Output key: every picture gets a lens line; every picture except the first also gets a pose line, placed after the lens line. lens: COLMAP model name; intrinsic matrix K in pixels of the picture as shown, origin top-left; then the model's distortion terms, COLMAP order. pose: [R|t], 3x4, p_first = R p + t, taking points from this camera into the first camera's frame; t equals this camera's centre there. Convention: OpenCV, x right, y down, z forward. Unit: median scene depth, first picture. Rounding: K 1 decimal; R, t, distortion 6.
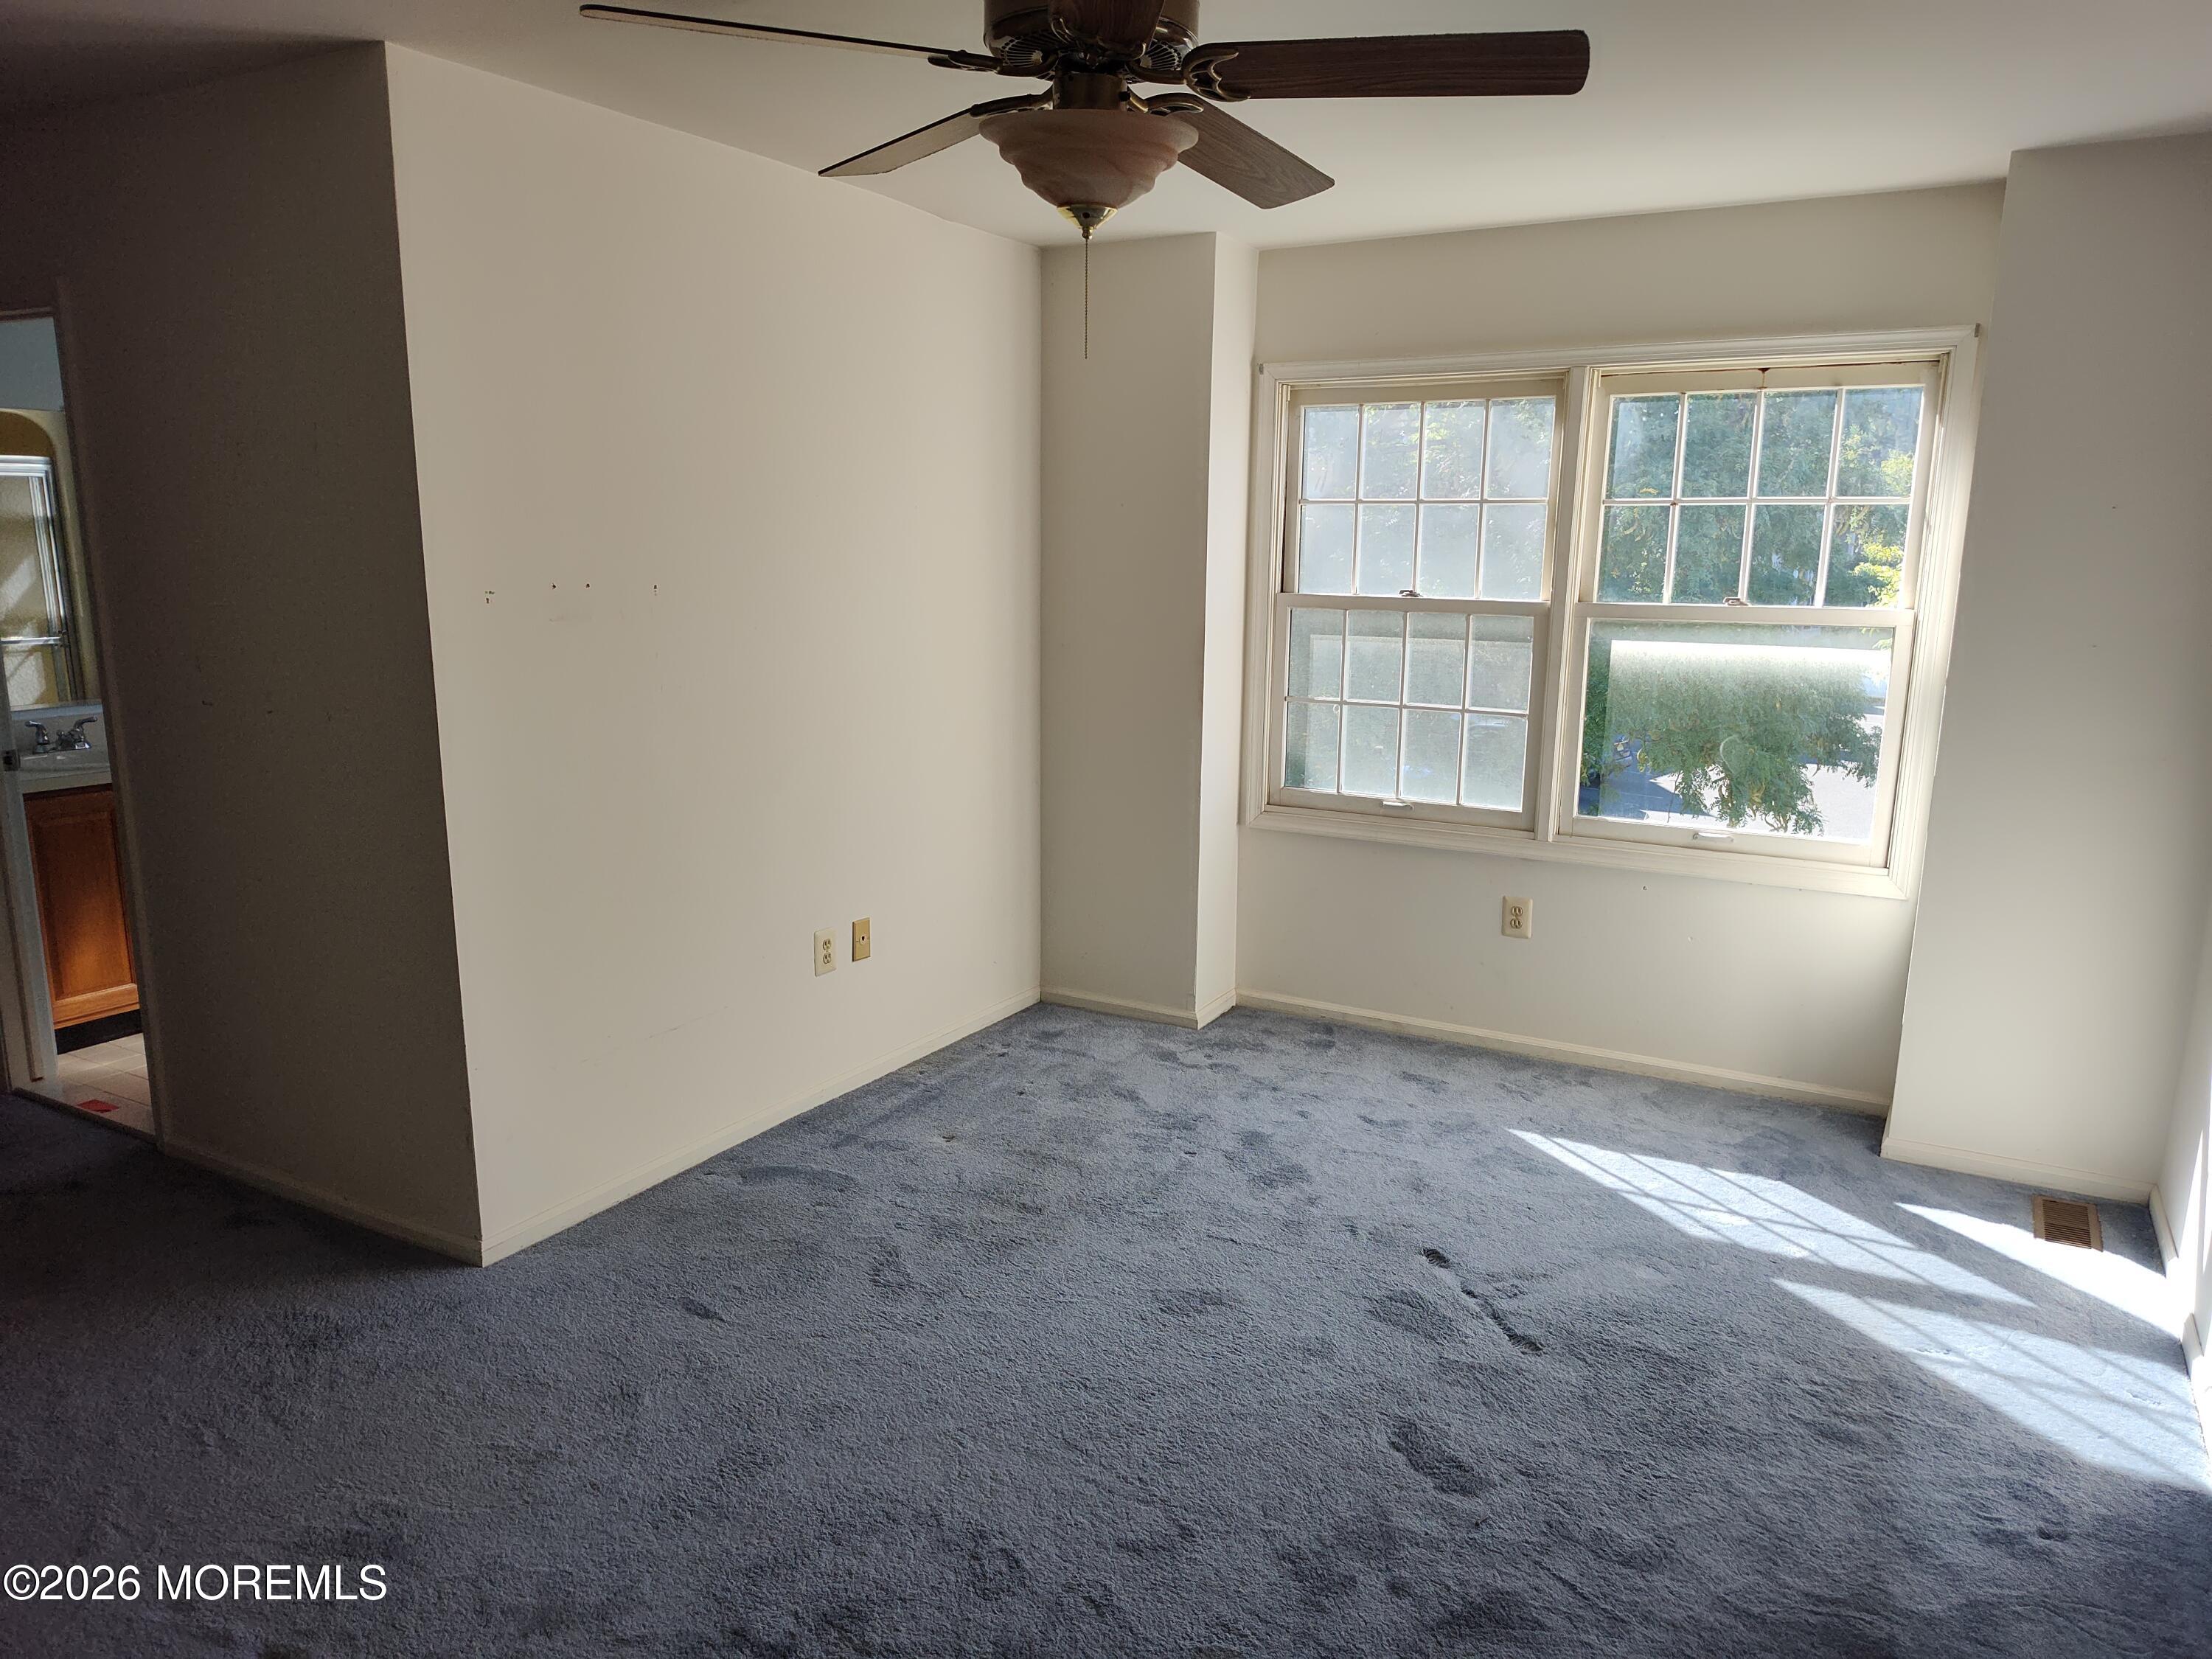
lens RADIAL K [[1498.4, 0, 1122.6], [0, 1498.4, 837.3], [0, 0, 1]] dist [0.031534, -0.019806]
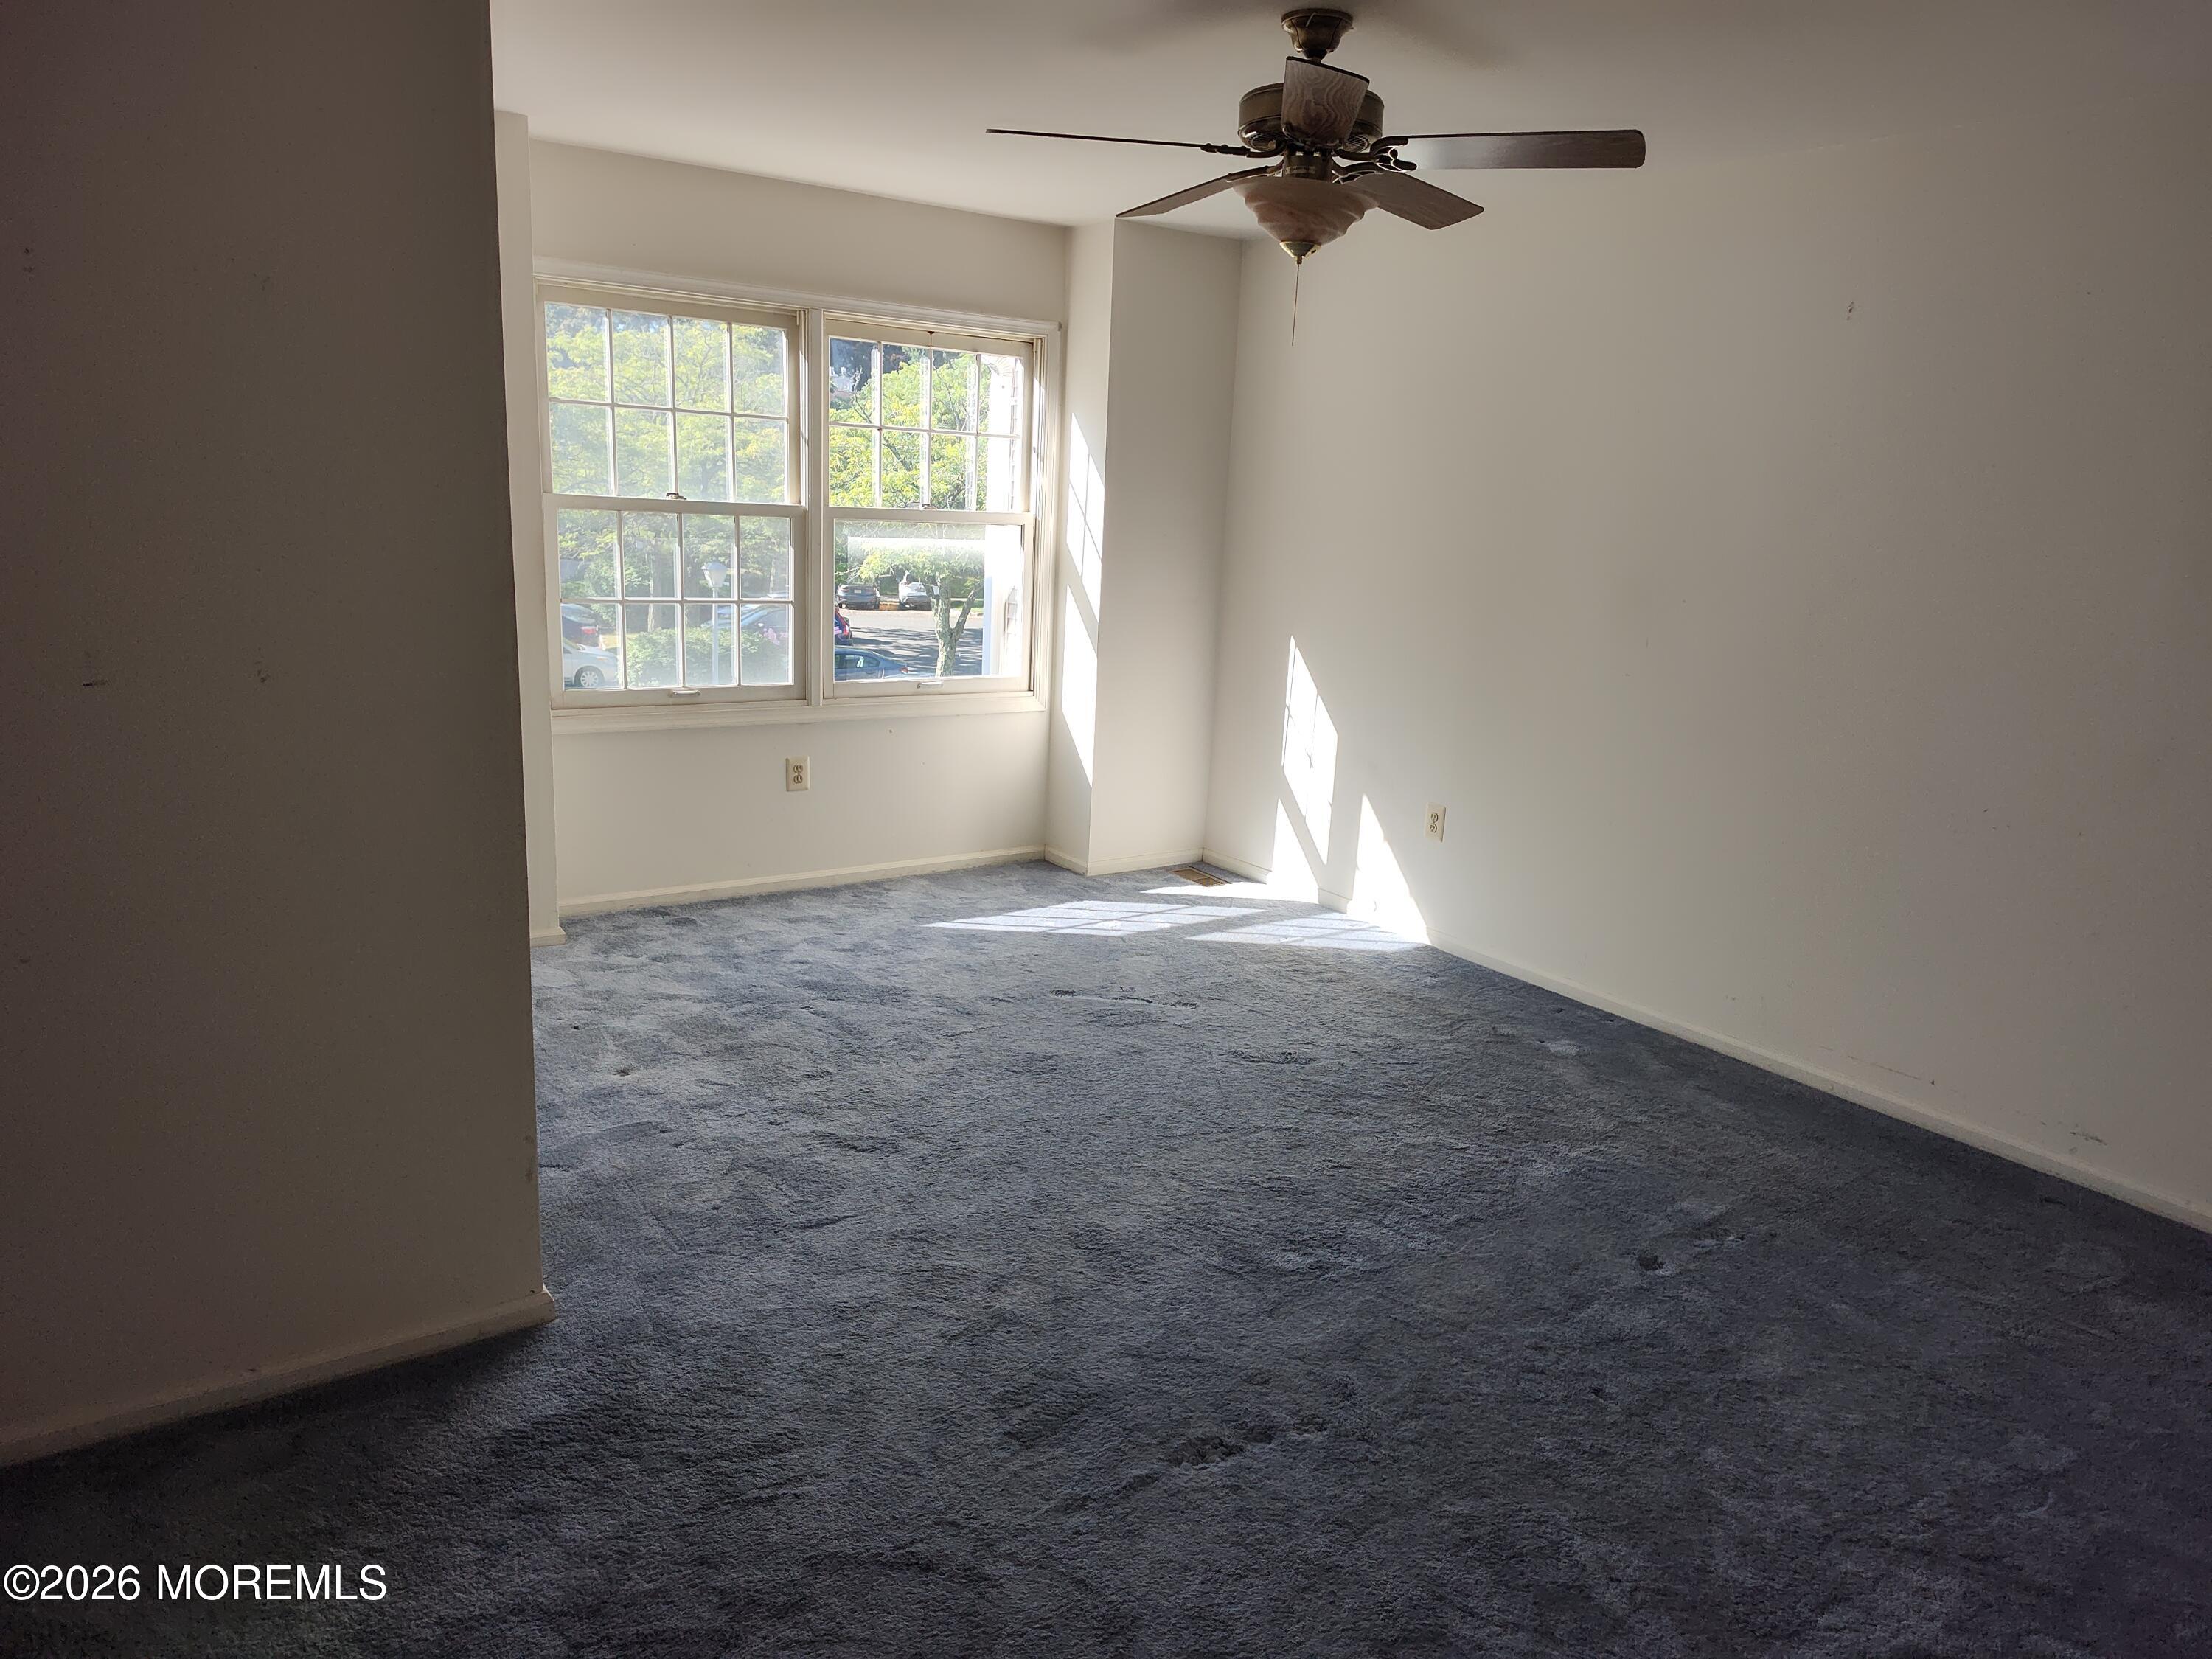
lens RADIAL K [[1498.4, 0, 1128.1], [0, 1498.4, 830.8], [0, 0, 1]] dist [0.031534, -0.019806]
pose [[0.433941, -0.188991, 0.880896, -0.804216], [0.133598, 0.980439, 0.144535, -0.046510], [-0.890981, 0.054966, 0.450702, 0.278195]]
